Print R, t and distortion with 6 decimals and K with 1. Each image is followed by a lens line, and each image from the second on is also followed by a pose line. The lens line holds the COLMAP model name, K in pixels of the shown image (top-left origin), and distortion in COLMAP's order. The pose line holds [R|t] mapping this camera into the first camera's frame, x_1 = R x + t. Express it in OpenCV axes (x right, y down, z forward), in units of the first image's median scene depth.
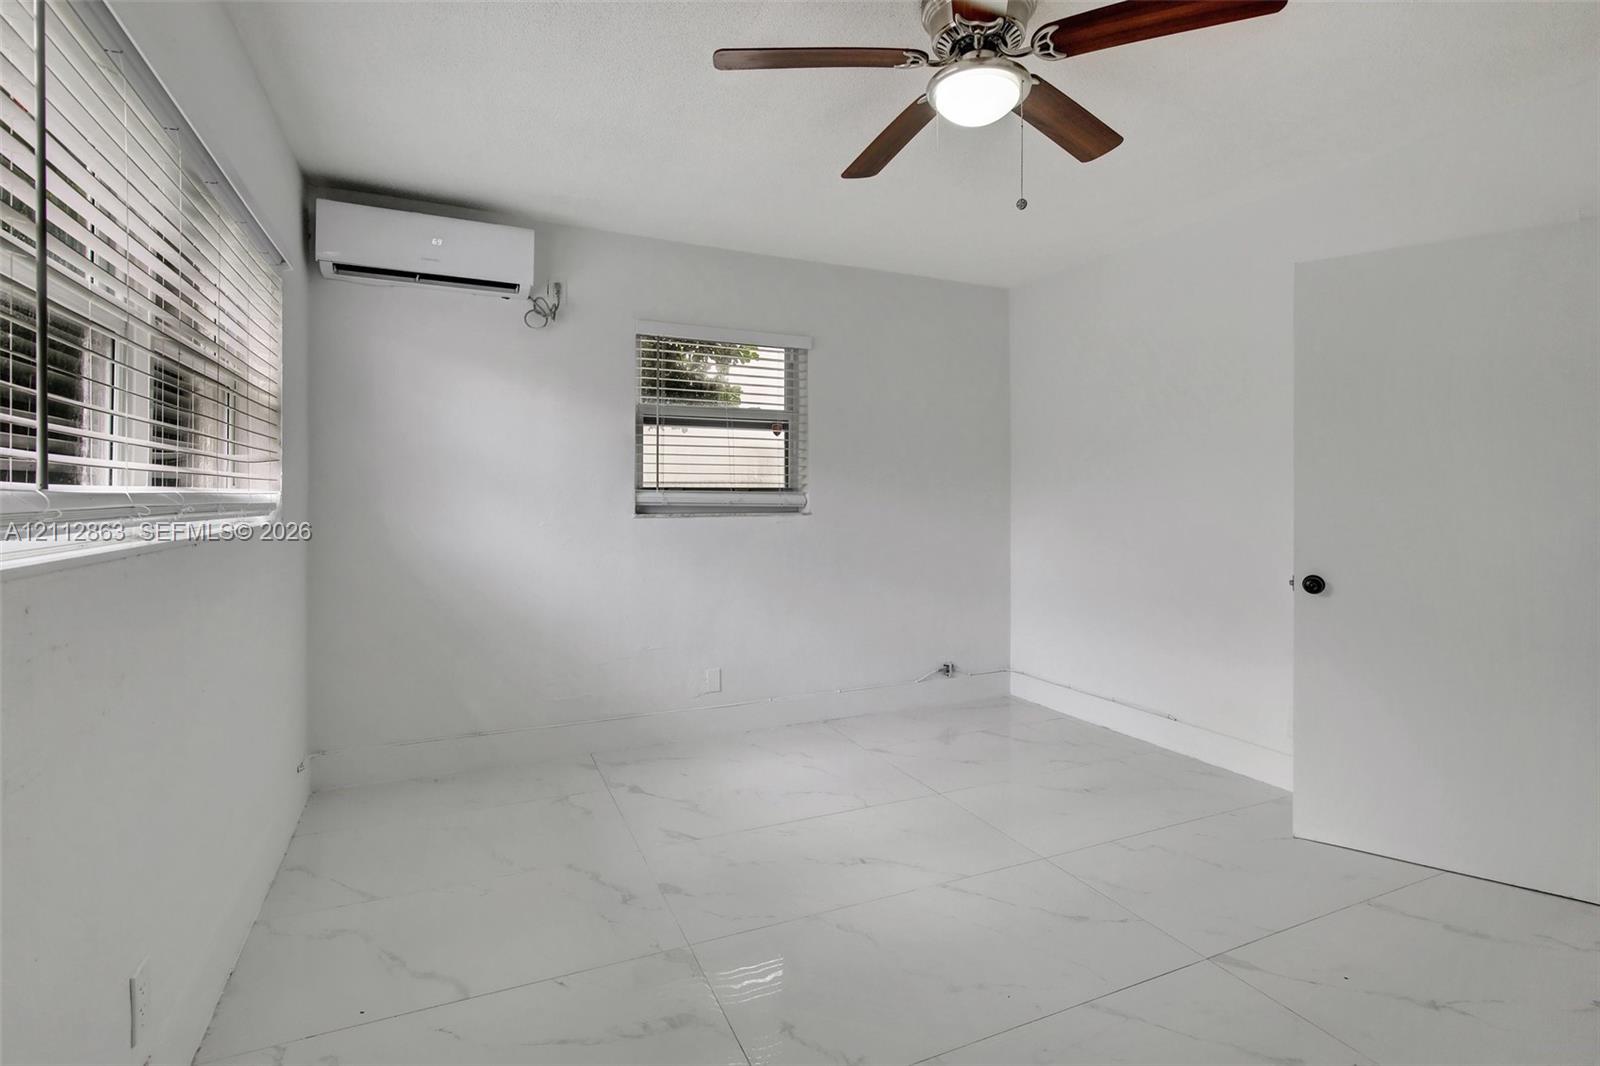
lens RADIAL K [[770.8, 0, 804.8], [0, 770.8, 502.2], [0, 0, 1]] dist [-0.002086, -0.000277]
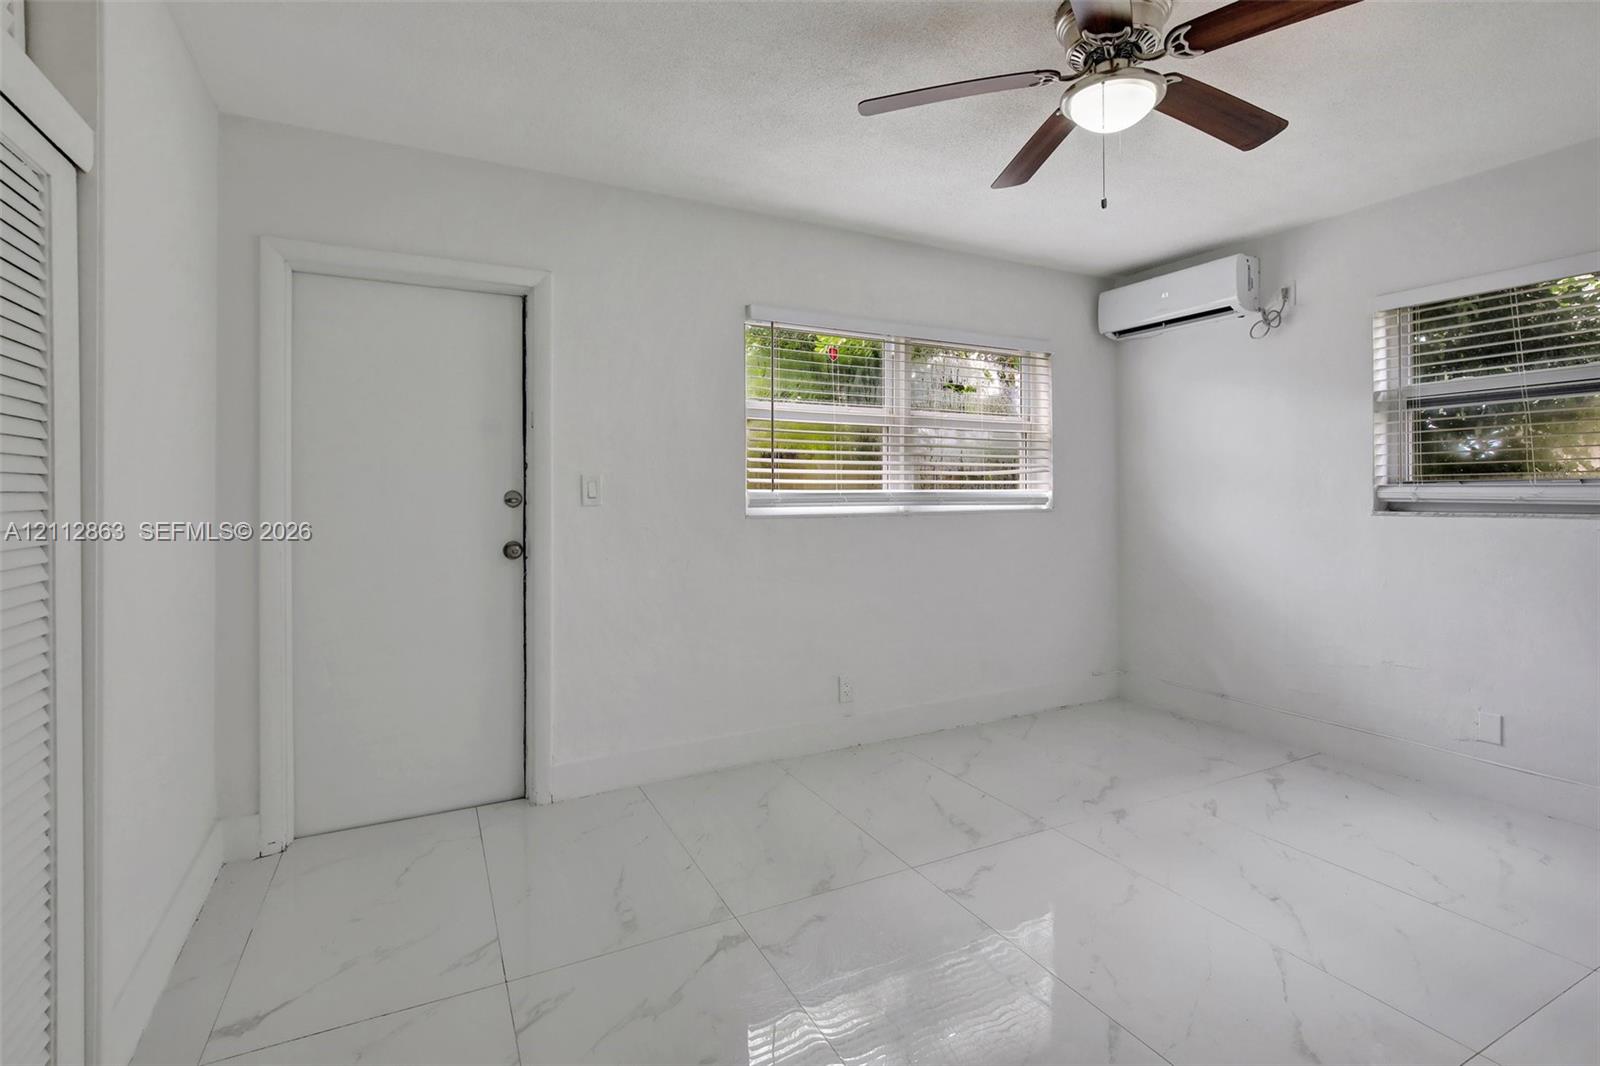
lens RADIAL K [[770.8, 0, 804.8], [0, 770.8, 502.2], [0, 0, 1]] dist [-0.002086, -0.000277]
pose [[0.041445, 0.008624, -0.999104, 0.823403], [-0.004000, 0.999956, 0.008466, -0.000444], [0.999133, 0.003646, 0.041477, 0.363110]]
